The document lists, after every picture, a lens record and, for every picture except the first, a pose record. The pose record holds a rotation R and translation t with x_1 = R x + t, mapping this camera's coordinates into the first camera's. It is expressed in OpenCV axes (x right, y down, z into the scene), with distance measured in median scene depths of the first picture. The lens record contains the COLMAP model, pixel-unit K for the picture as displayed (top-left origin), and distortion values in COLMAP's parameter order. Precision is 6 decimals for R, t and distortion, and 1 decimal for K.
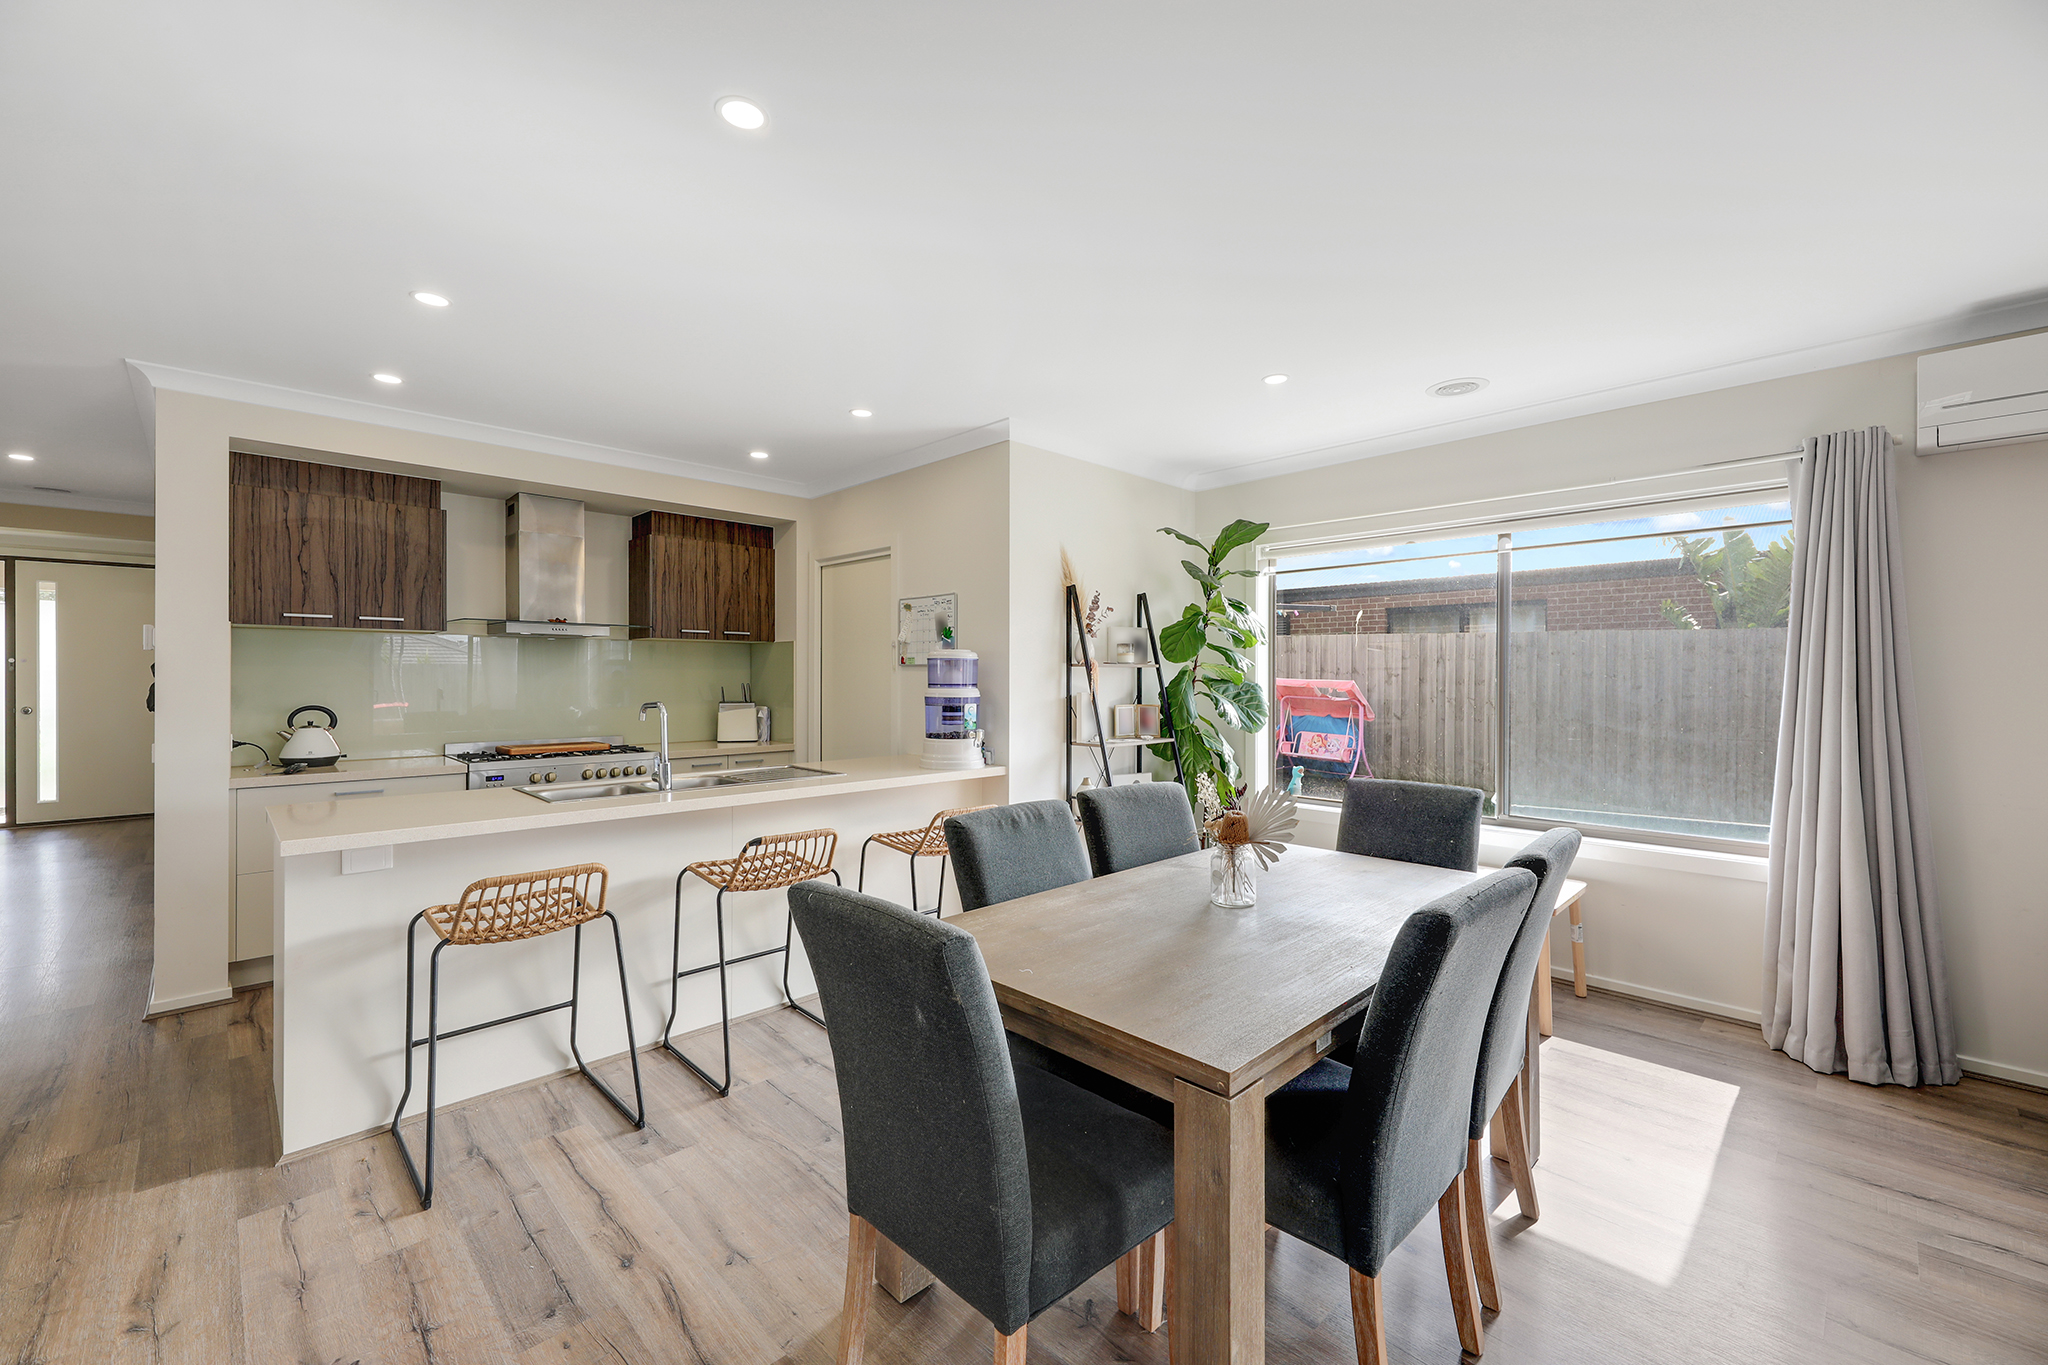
lens RADIAL K [[802.0, 0, 1029.8], [0, 802.0, 679.4], [0, 0, 1]] dist [-0.001963, -0.000907]
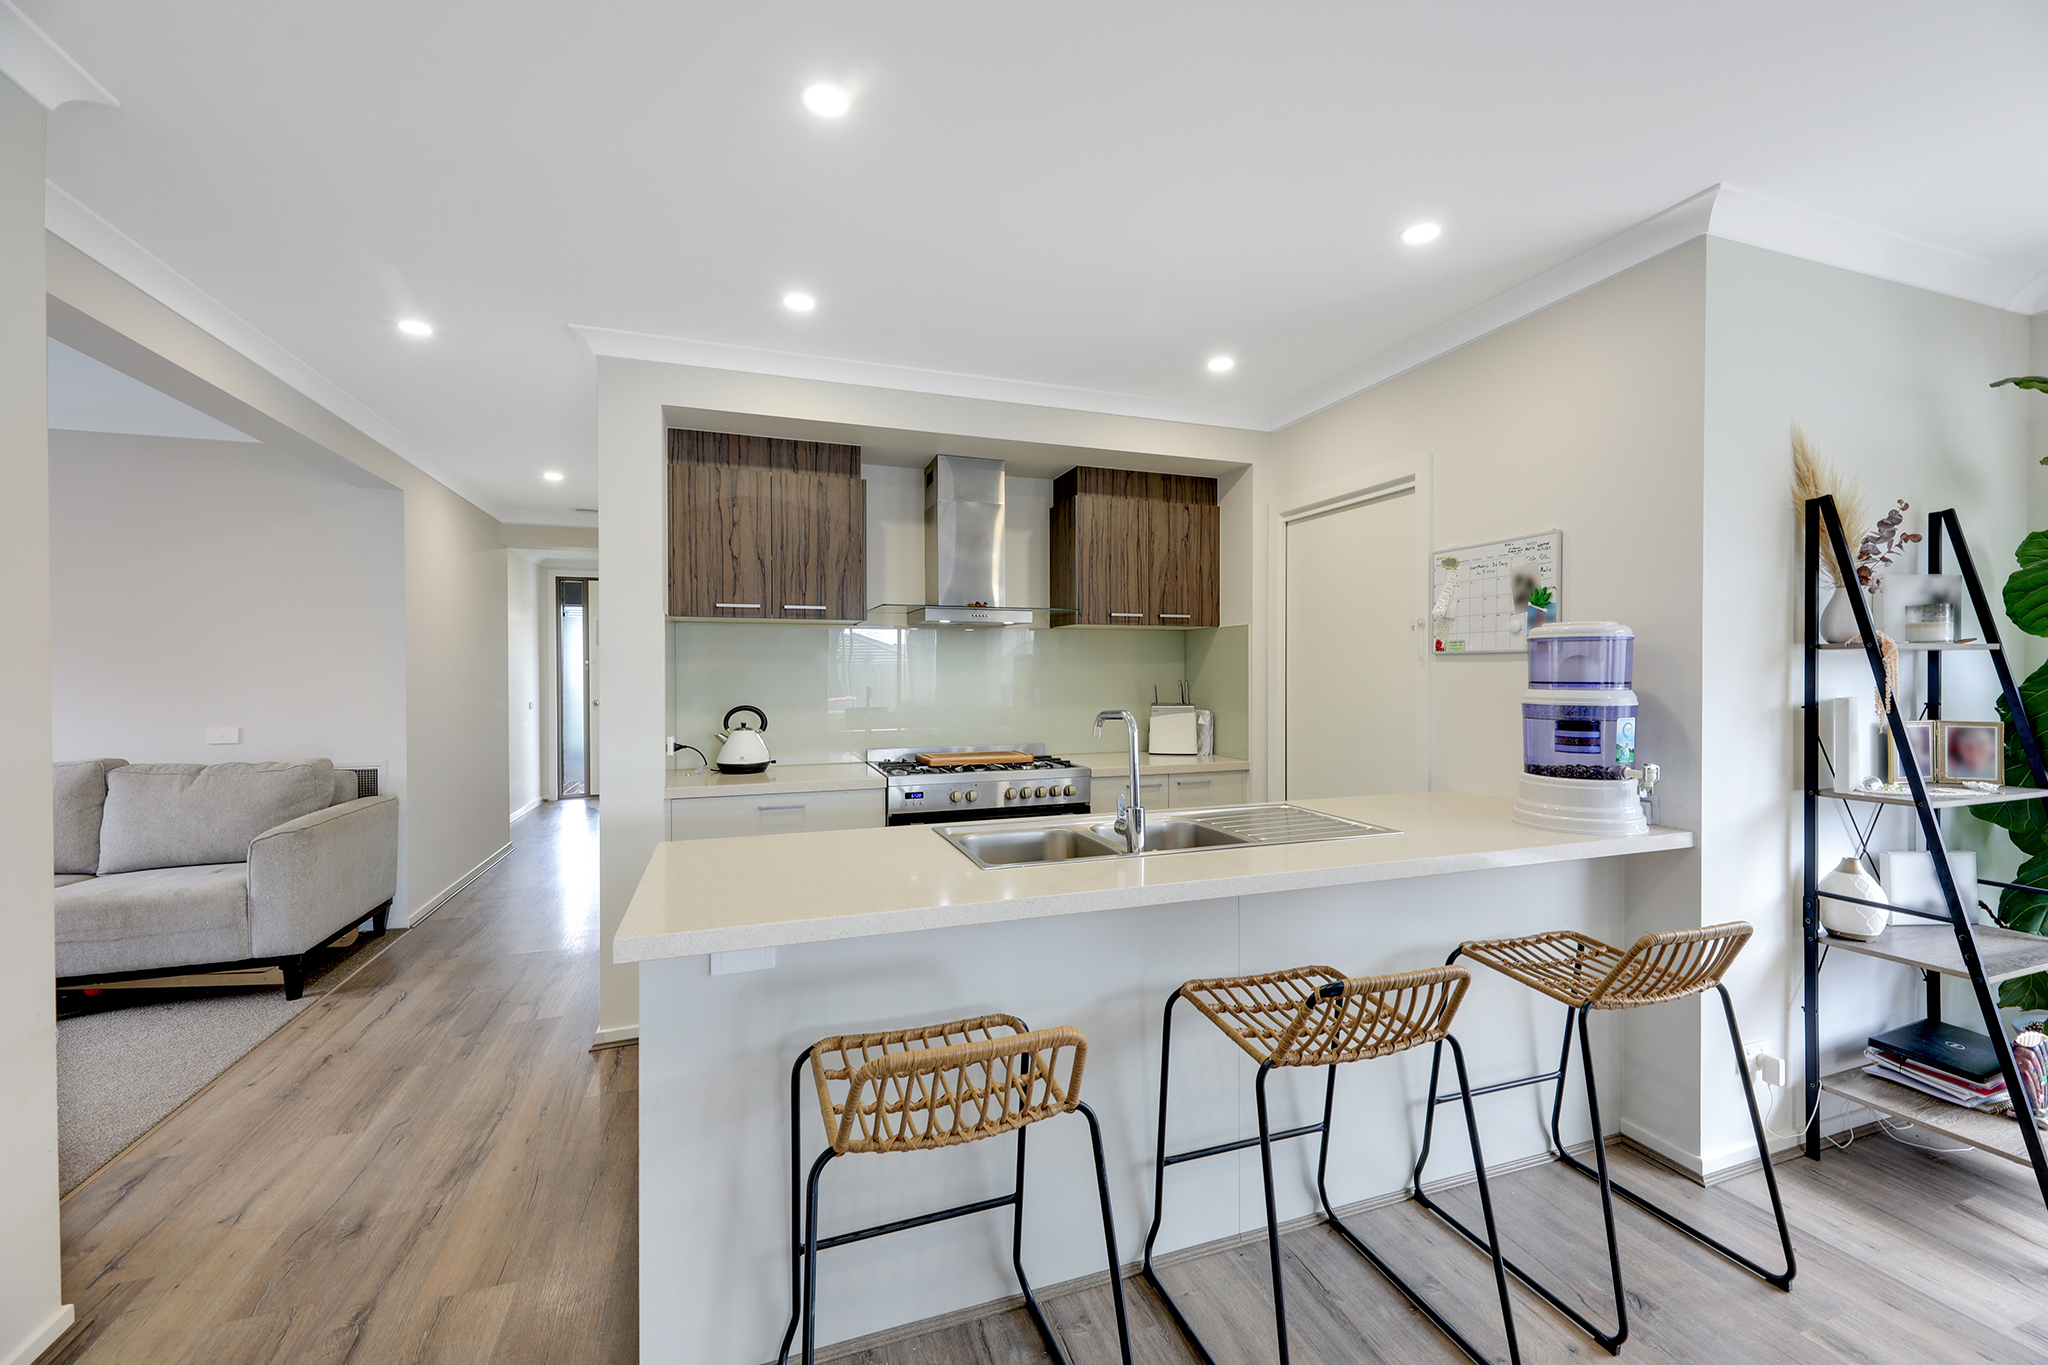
lens RADIAL K [[802.0, 0, 1014.3], [0, 802.0, 680.7], [0, 0, 1]] dist [-0.001963, -0.000907]
pose [[0.891612, -0.000402, -0.452799, -0.197425], [0.002888, 0.999984, 0.004800, 0.000989], [0.452790, -0.005588, 0.891600, 0.304190]]
